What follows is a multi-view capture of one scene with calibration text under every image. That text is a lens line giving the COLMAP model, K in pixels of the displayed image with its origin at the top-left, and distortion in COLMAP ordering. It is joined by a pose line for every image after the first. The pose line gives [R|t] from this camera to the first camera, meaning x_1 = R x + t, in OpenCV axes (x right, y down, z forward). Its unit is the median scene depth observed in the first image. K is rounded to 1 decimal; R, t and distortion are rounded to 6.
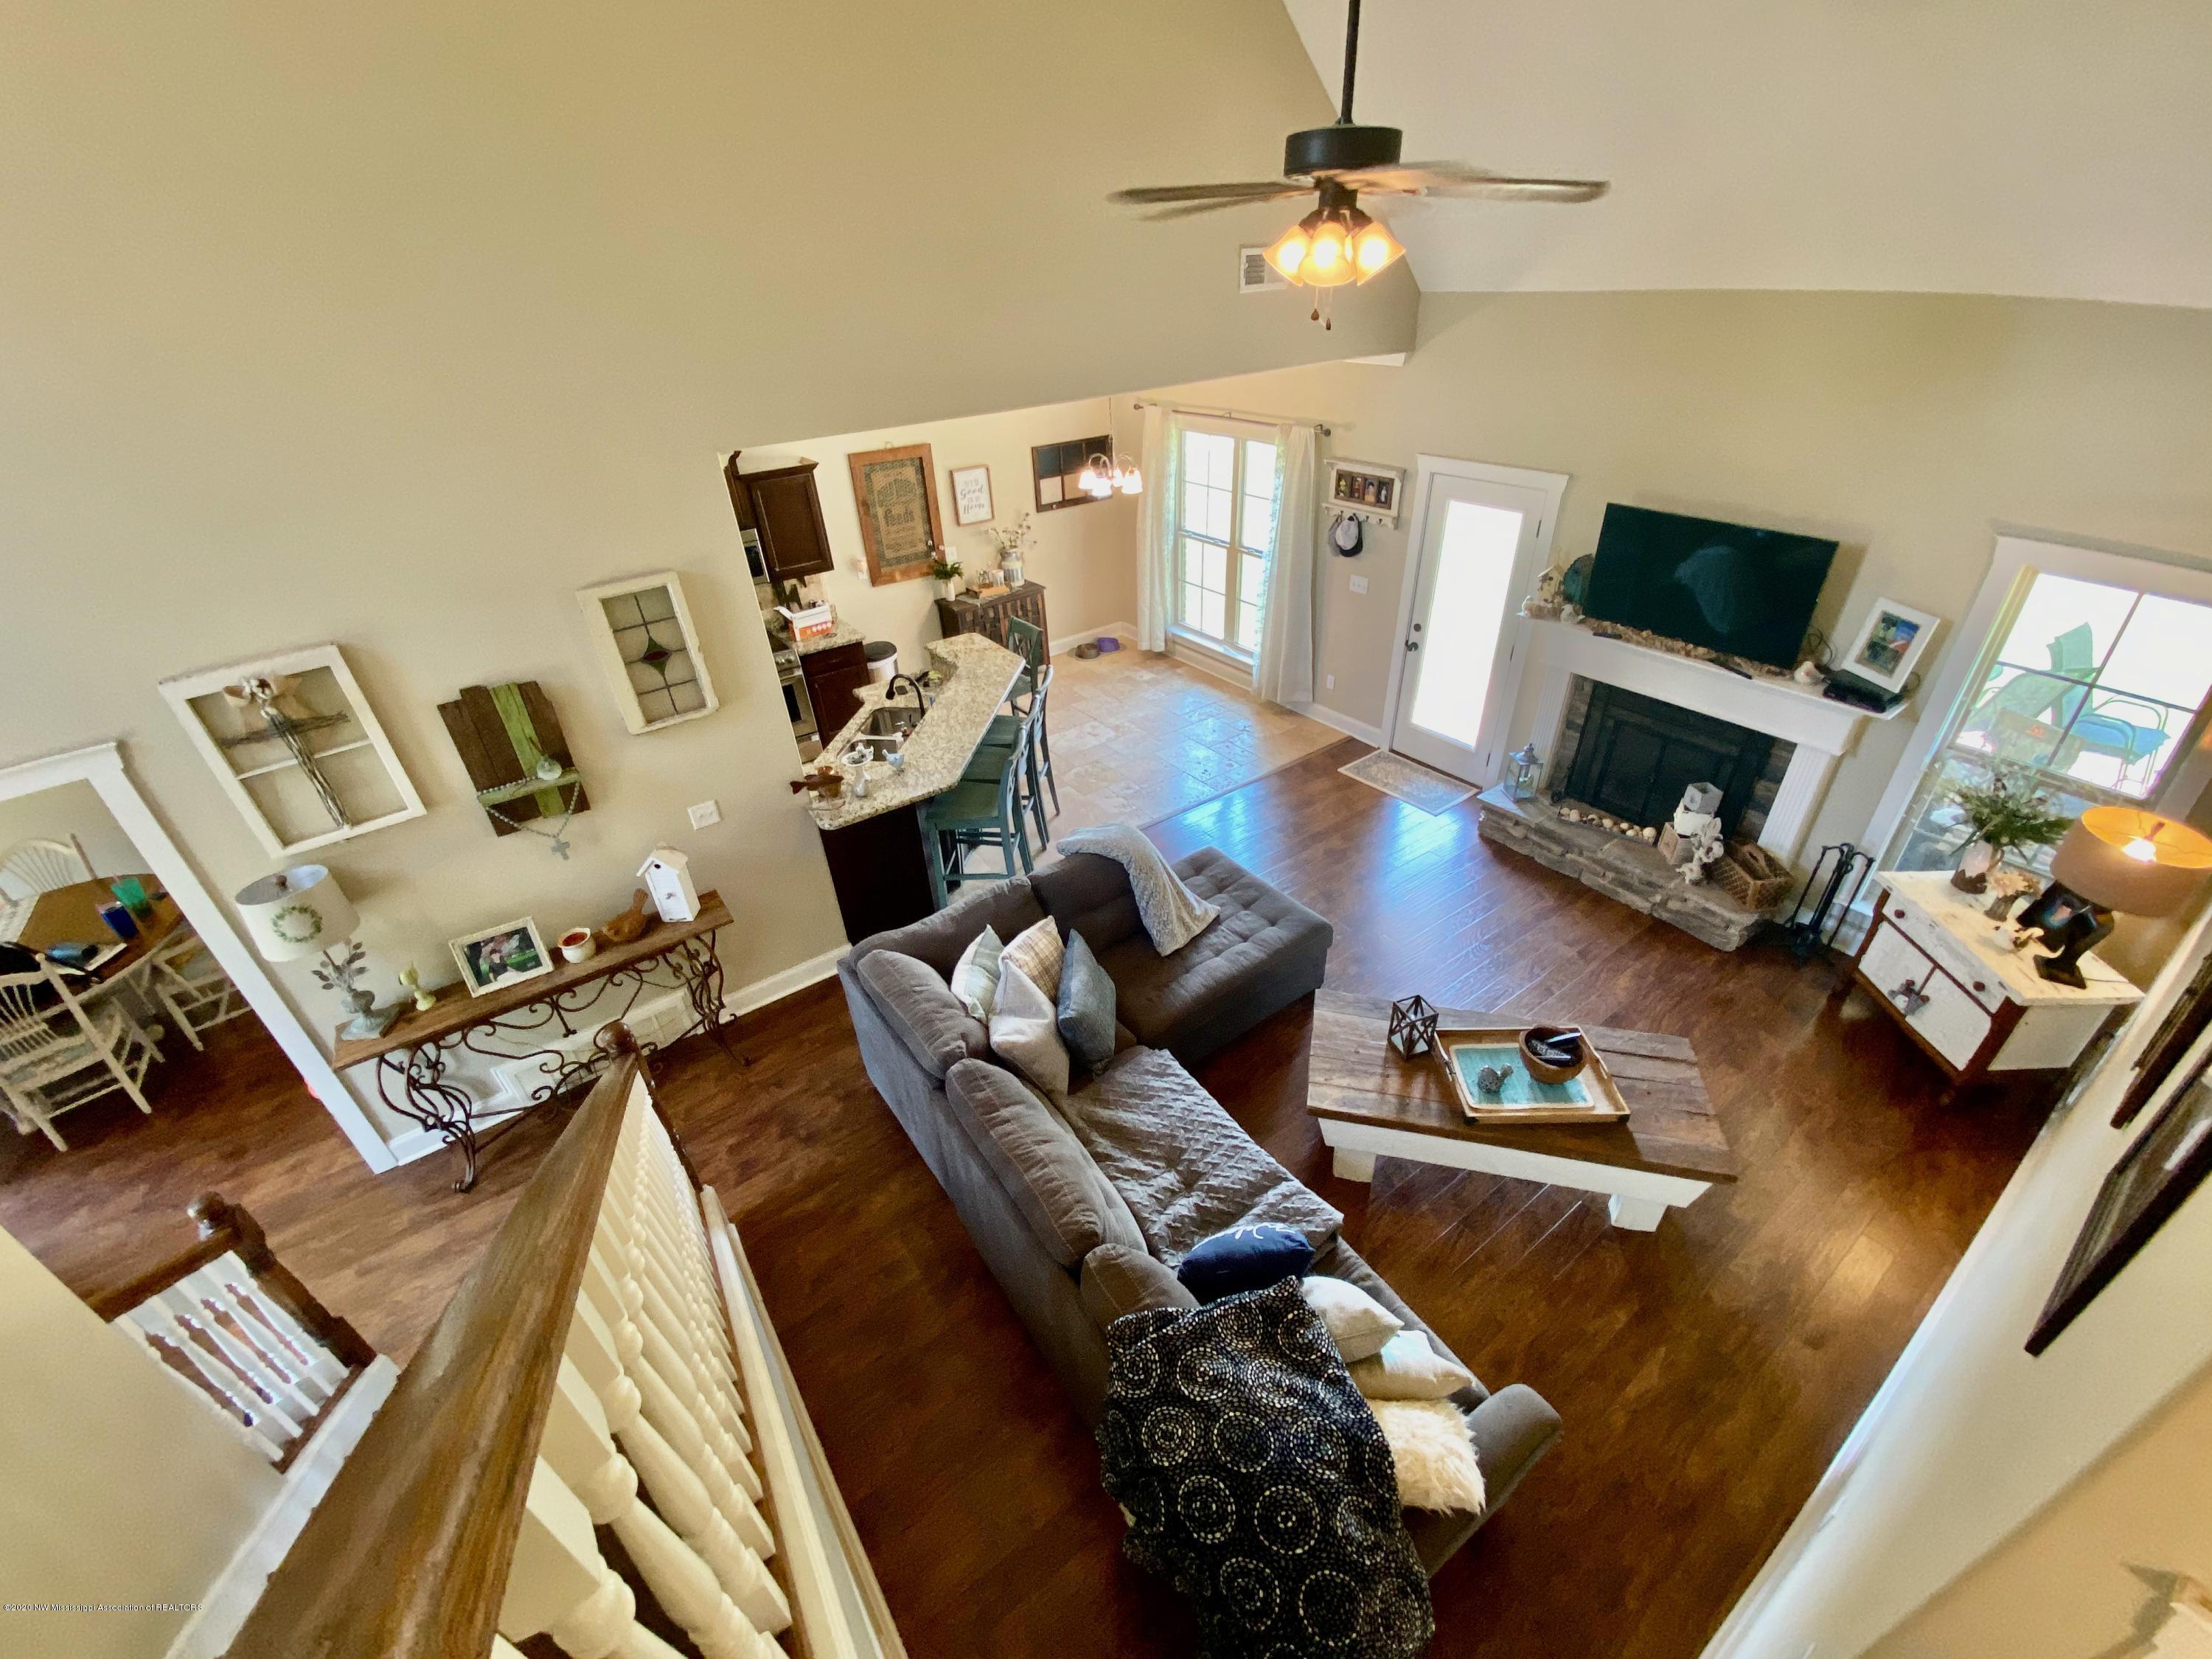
lens RADIAL K [[894.1, 0, 1106.0], [0, 894.1, 829.5], [0, 0, 1]] dist [0.000591, -0.009309]
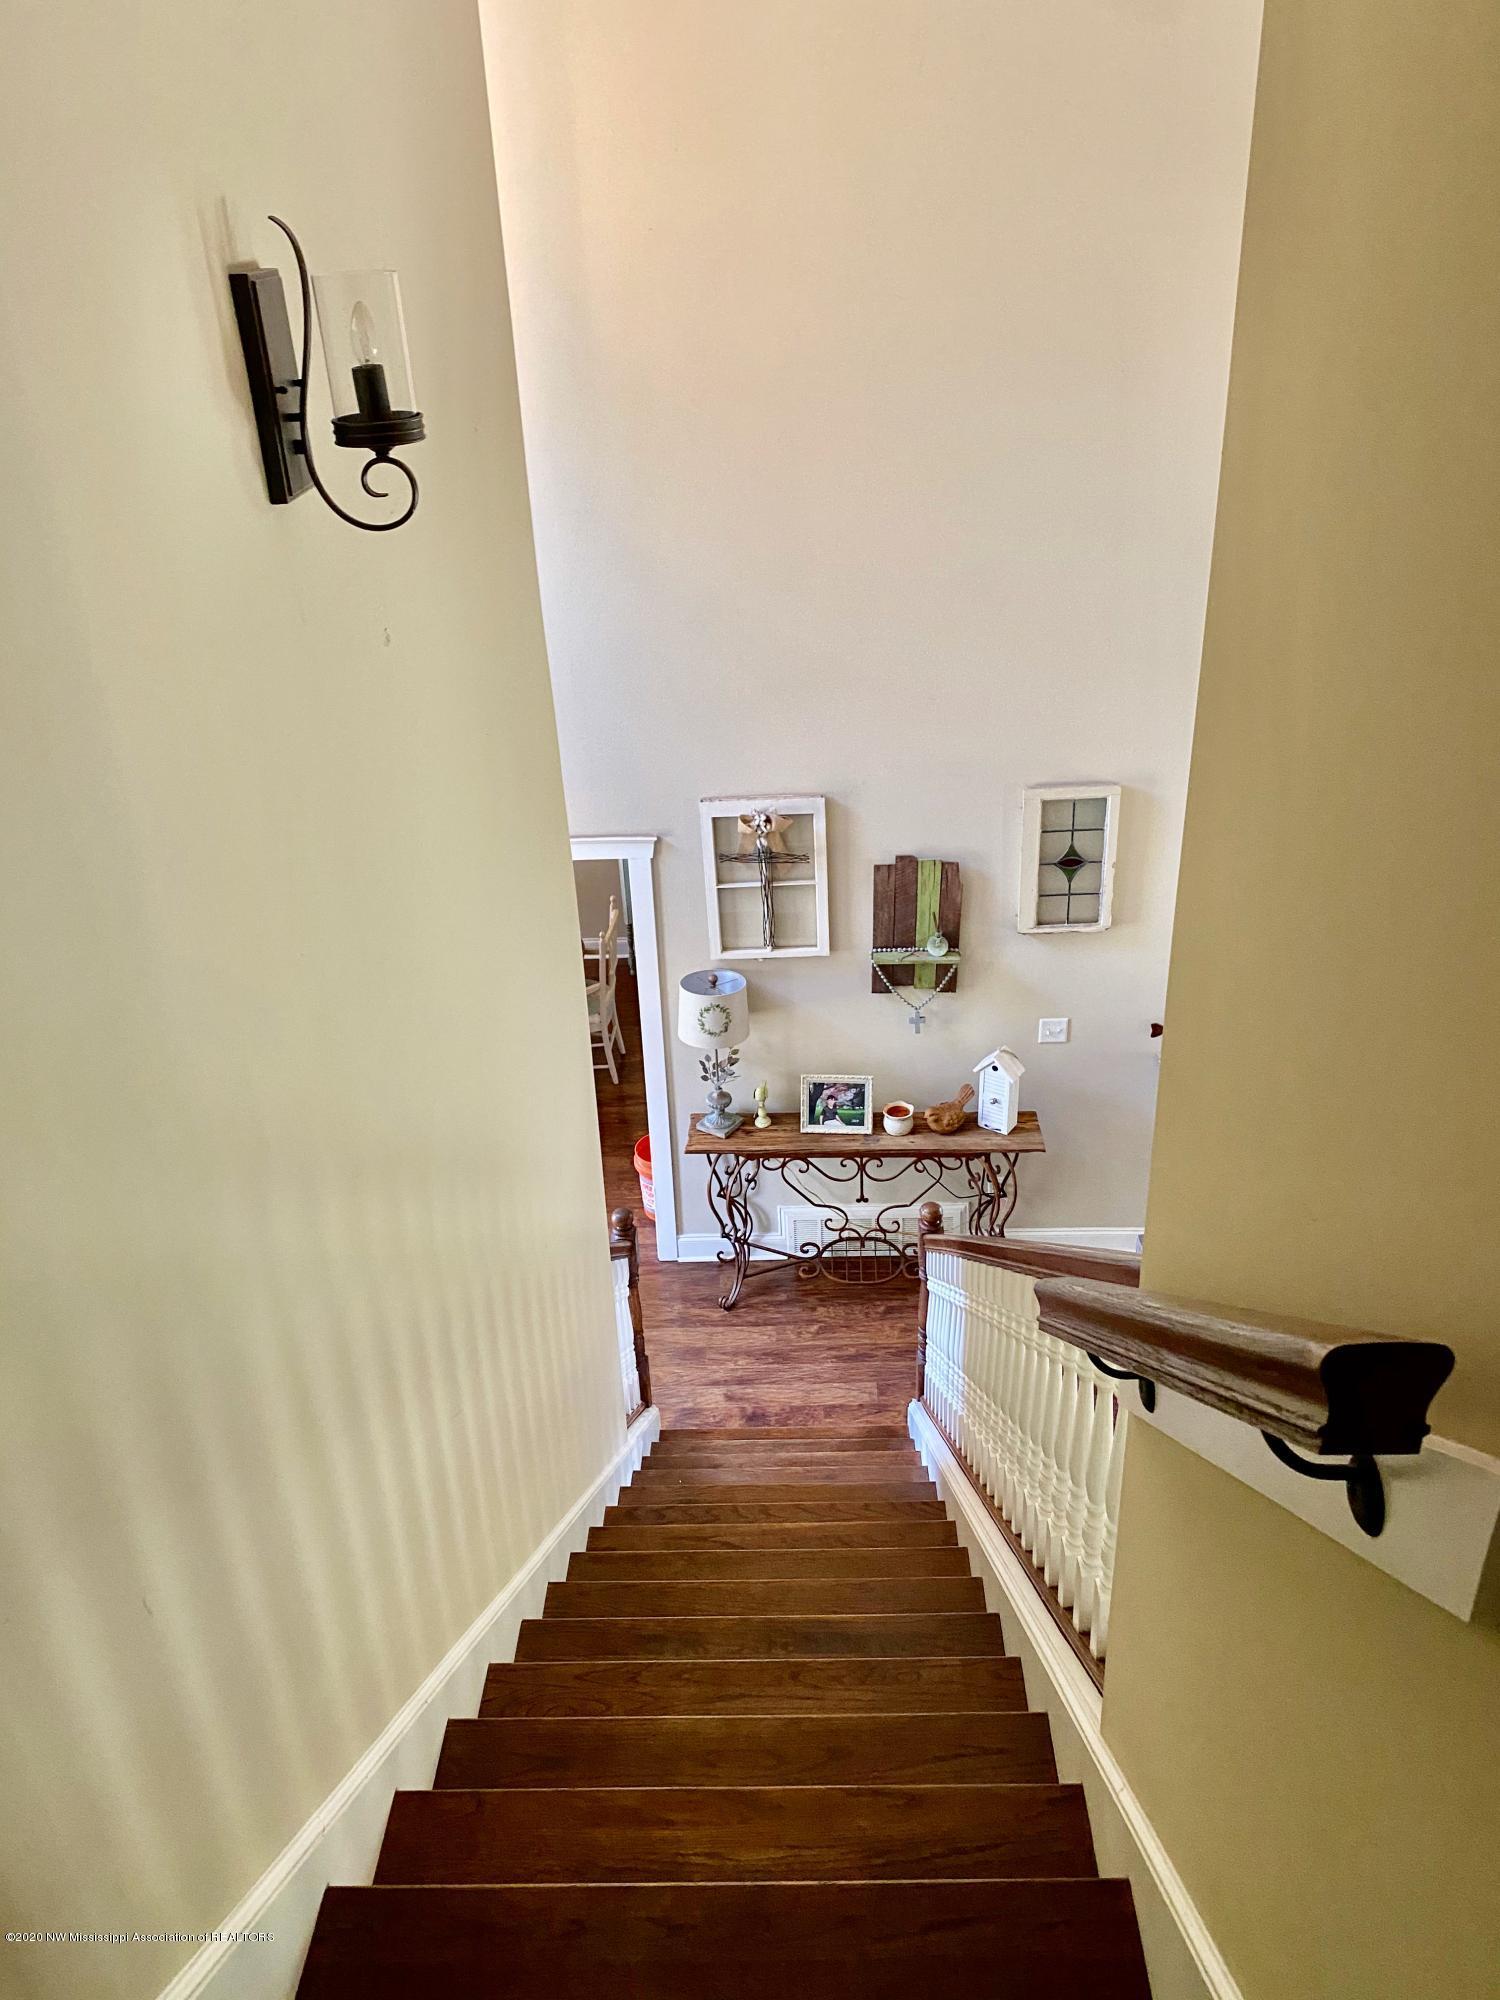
lens RADIAL K [[1548.1, 0, 750.0], [0, 1548.1, 1000.0], [0, 0, 1]] dist [0.097219, 0.000173]
pose [[0.798240, 0.294612, -0.525373, 0.136754], [-0.322586, 0.945687, 0.040180, -0.010066], [0.508676, 0.137404, 0.849923, -0.549203]]
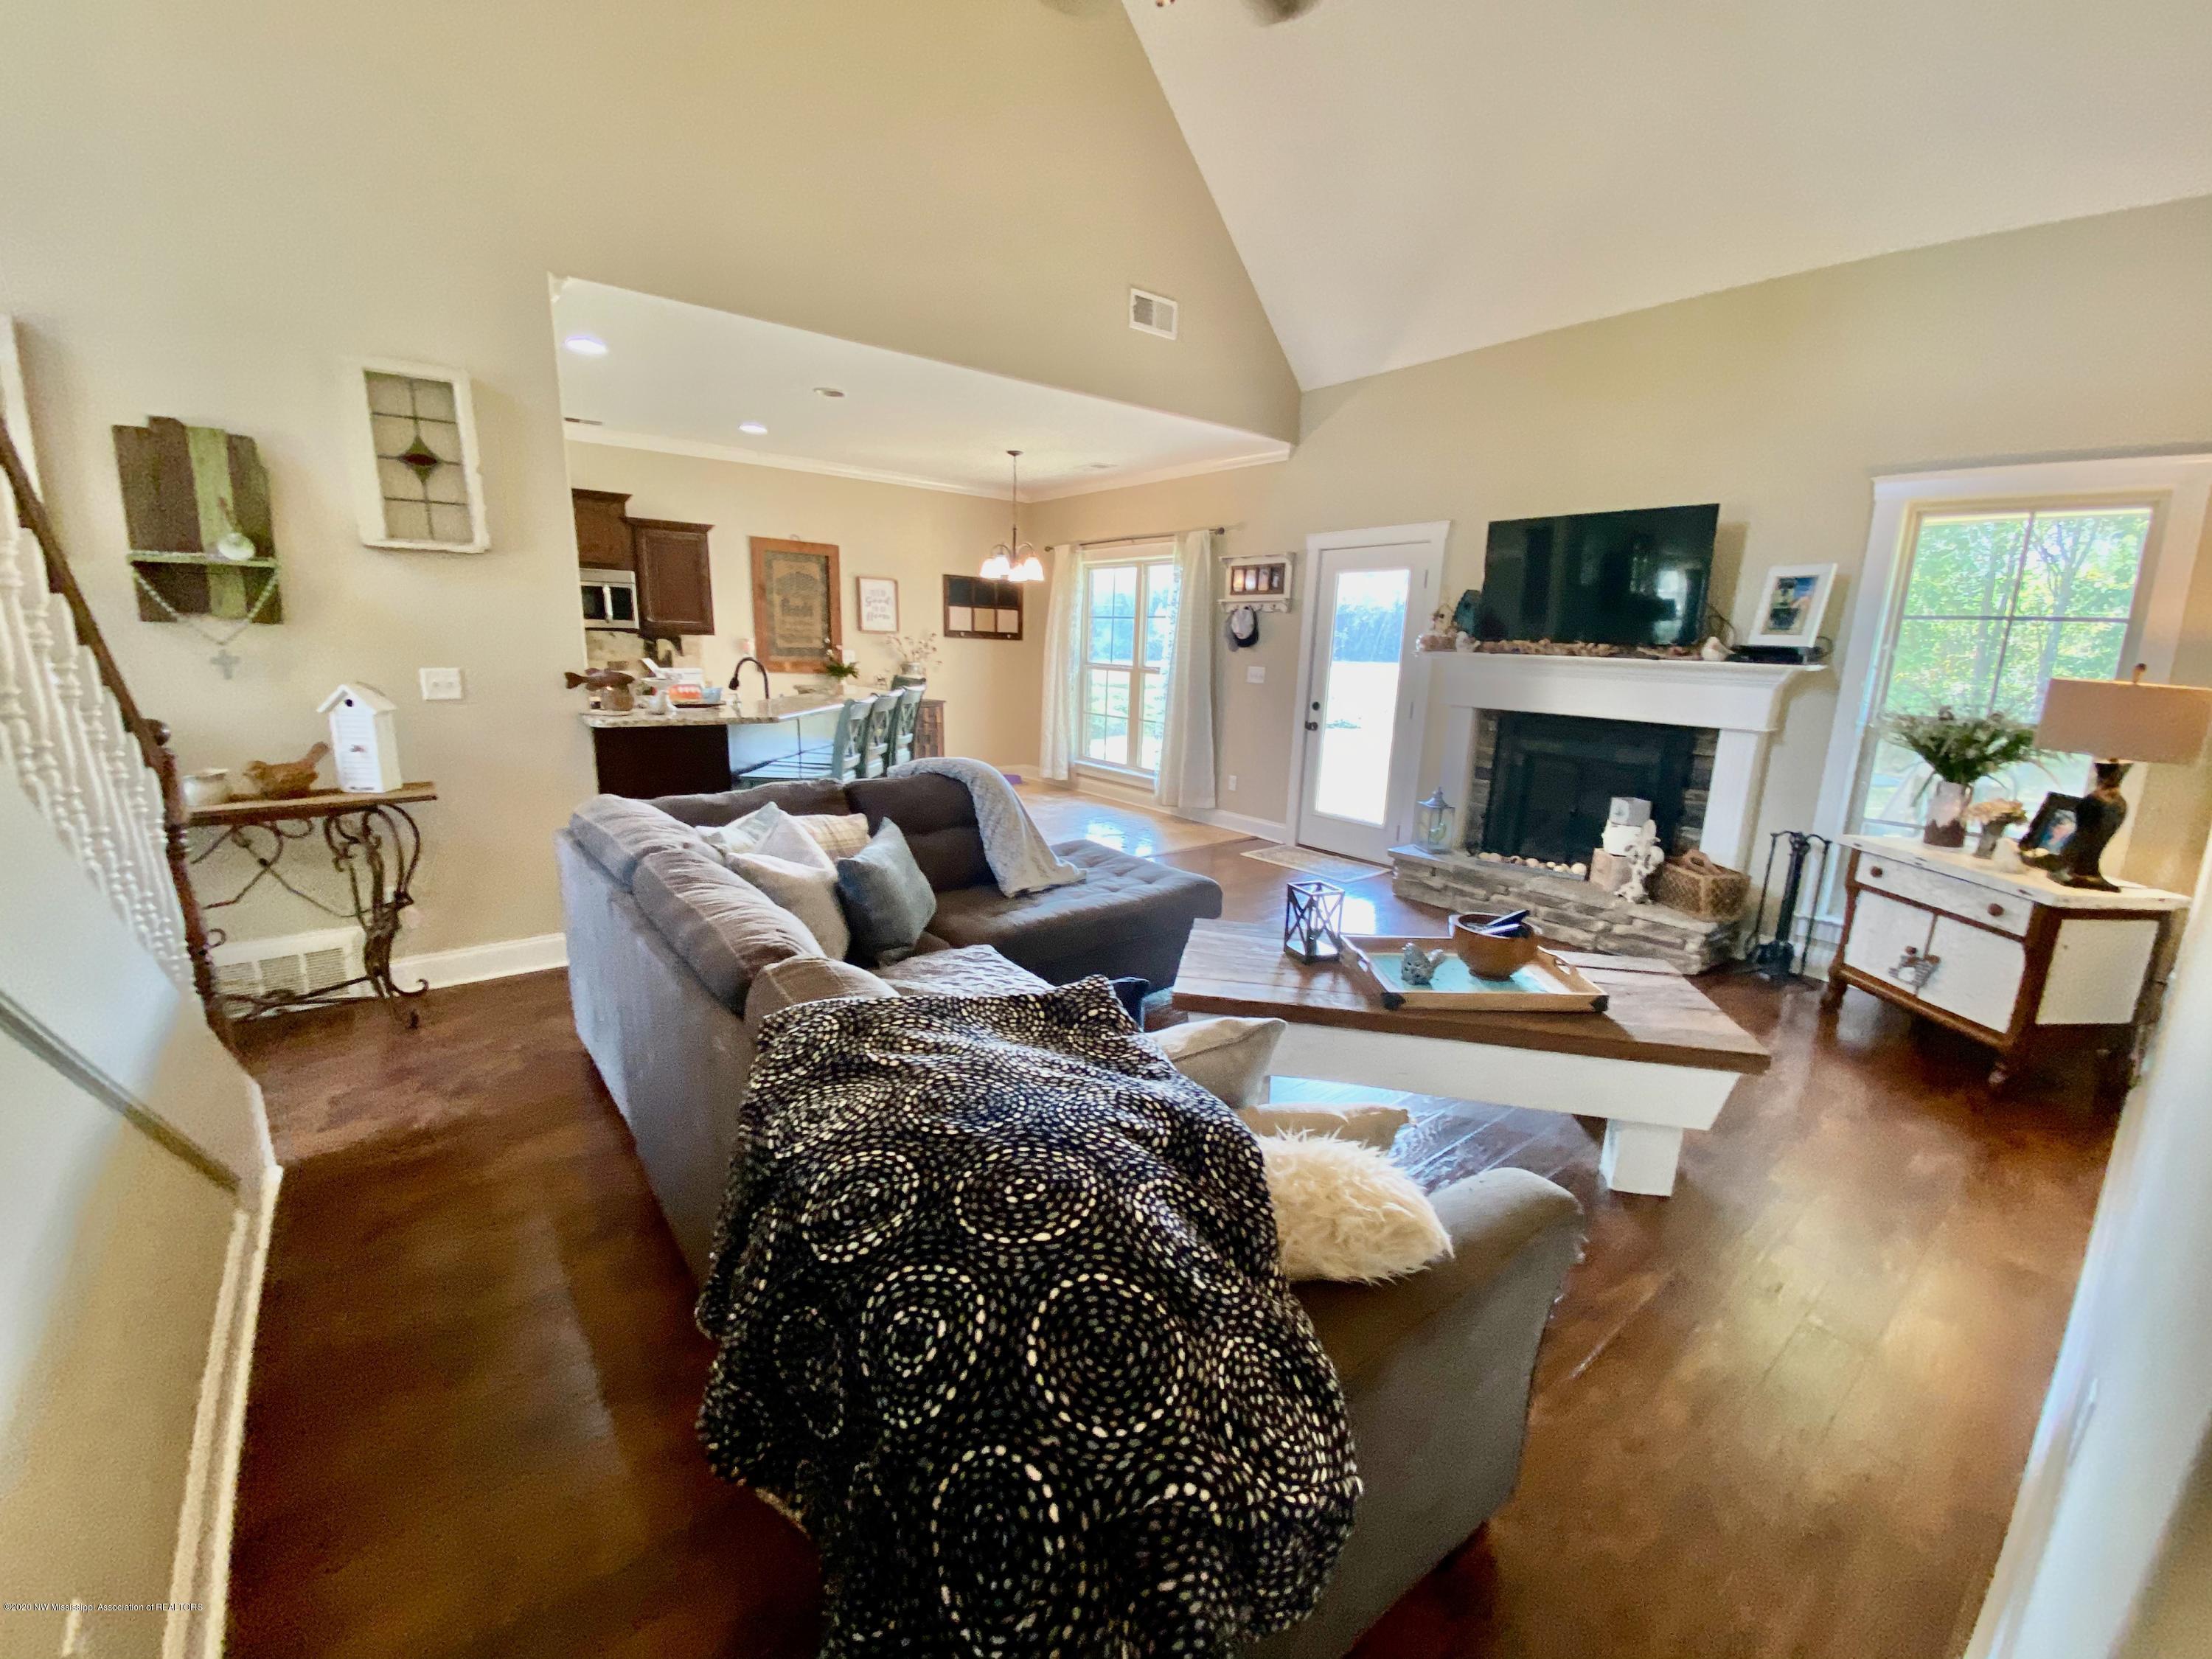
lens RADIAL K [[888.1, 0, 1106.0], [0, 888.1, 829.5], [0, 0, 1]] dist [0.021311, -0.021659]
pose [[0.996229, 0.056173, 0.066127, 0.104733], [-0.029832, 0.937429, -0.346895, 0.389846], [-0.081476, 0.343614, 0.935570, 0.260212]]
